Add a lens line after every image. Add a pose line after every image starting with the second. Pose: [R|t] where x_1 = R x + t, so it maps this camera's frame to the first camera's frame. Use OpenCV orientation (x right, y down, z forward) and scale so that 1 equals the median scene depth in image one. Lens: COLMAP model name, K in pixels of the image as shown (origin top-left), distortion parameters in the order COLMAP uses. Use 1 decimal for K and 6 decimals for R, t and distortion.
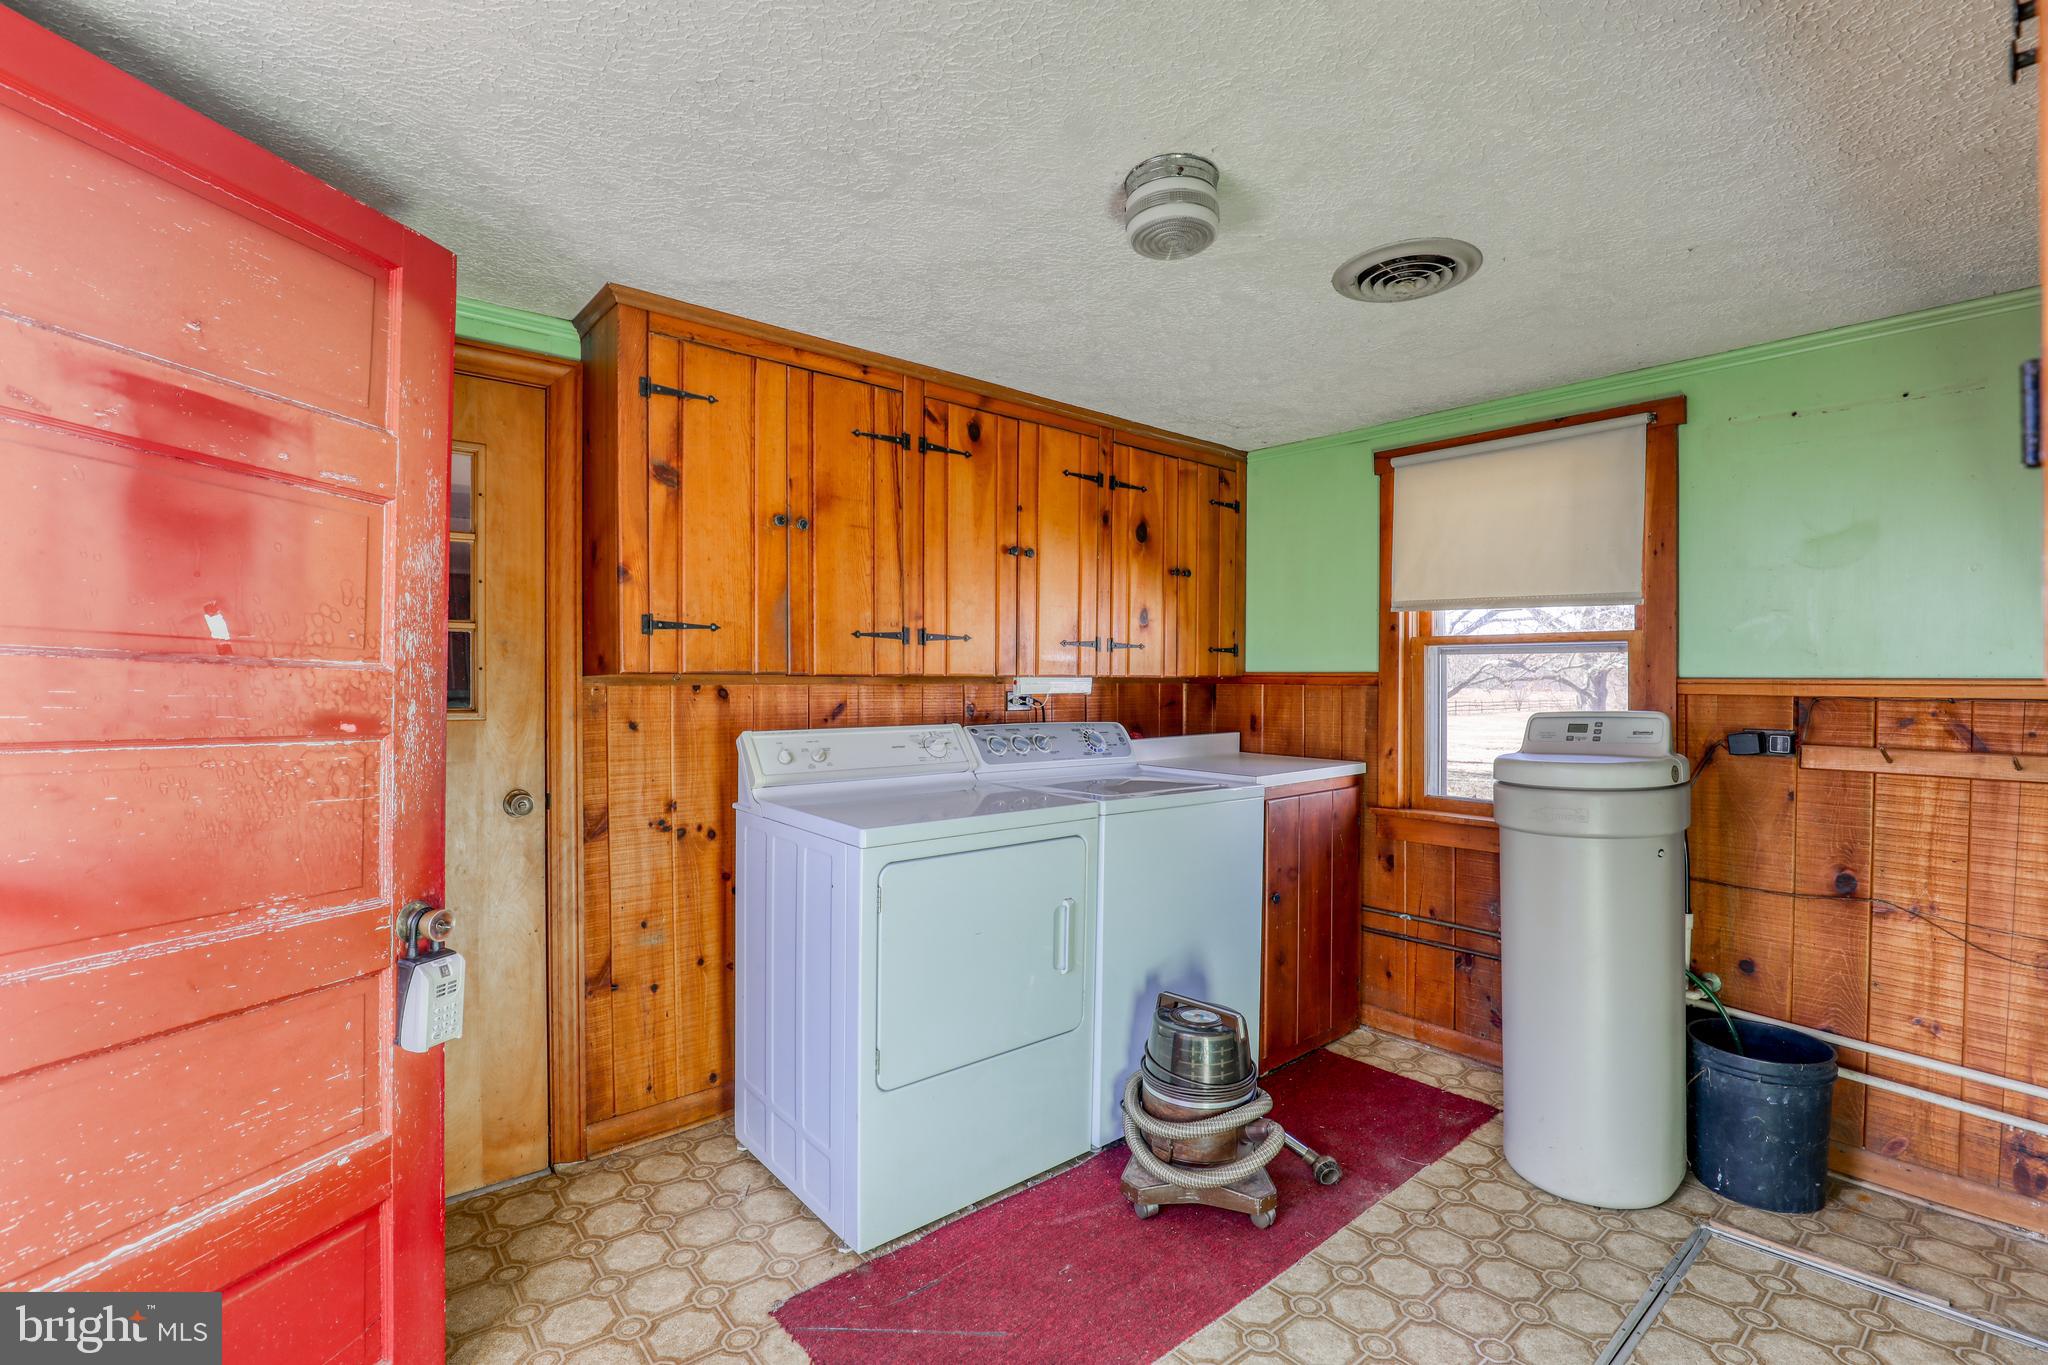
lens RADIAL K [[946.2, 0, 1021.6], [0, 946.2, 681.5], [0, 0, 1]] dist [-0.029407, 0.002147]
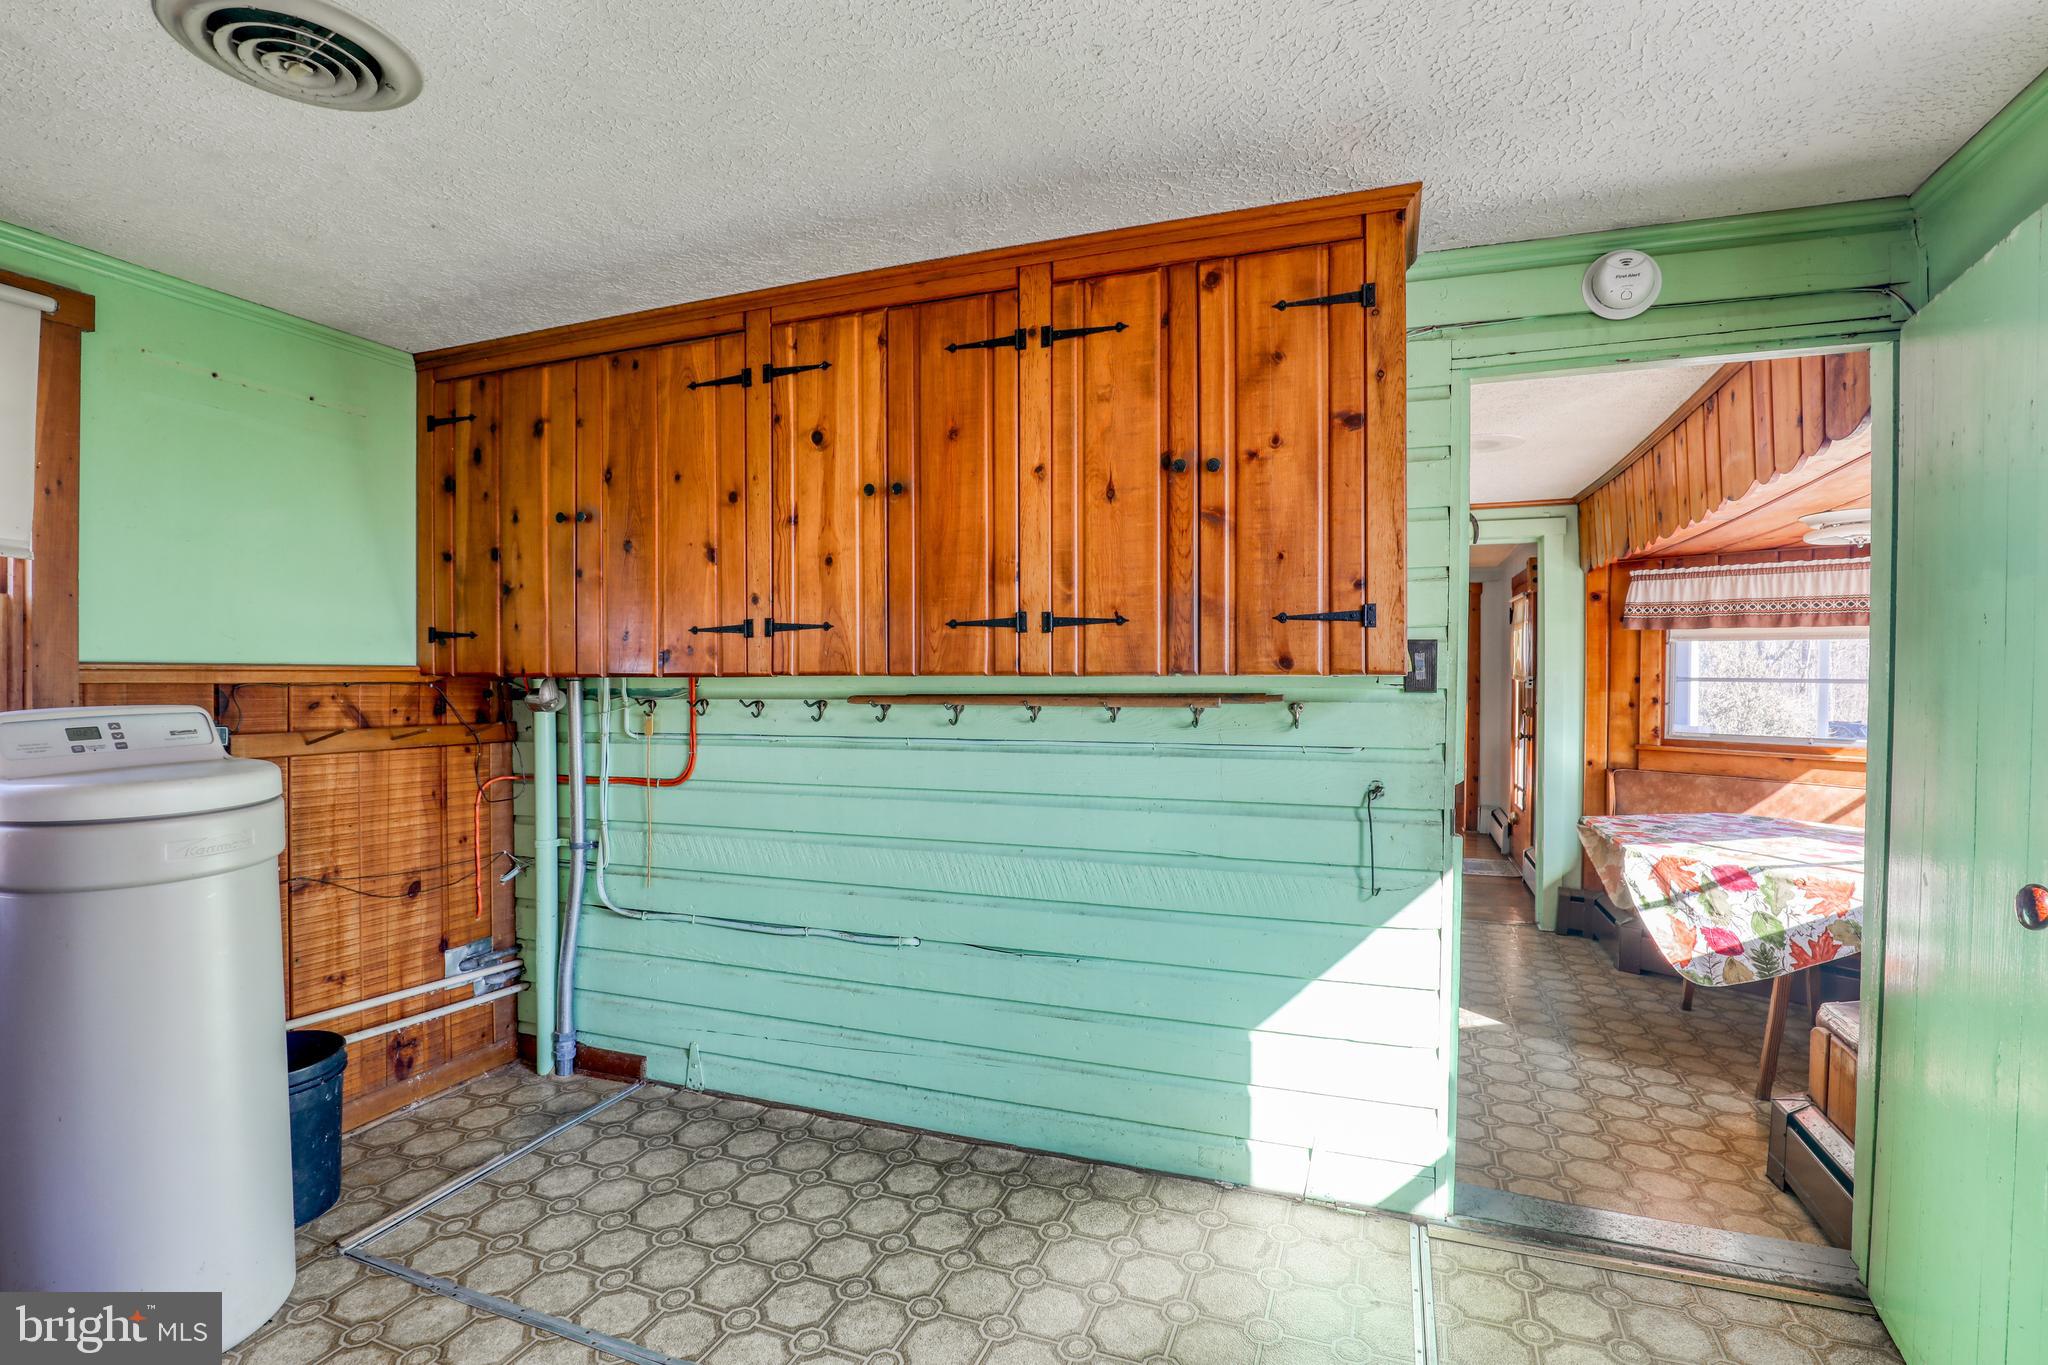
lens RADIAL K [[946.2, 0, 1022.4], [0, 946.2, 680.9], [0, 0, 1]] dist [-0.029407, 0.002147]
pose [[-0.490402, -0.012229, 0.871411, -0.389690], [-0.002912, 0.999919, 0.012393, -0.000223], [-0.871492, 0.003540, -0.490398, 0.827026]]
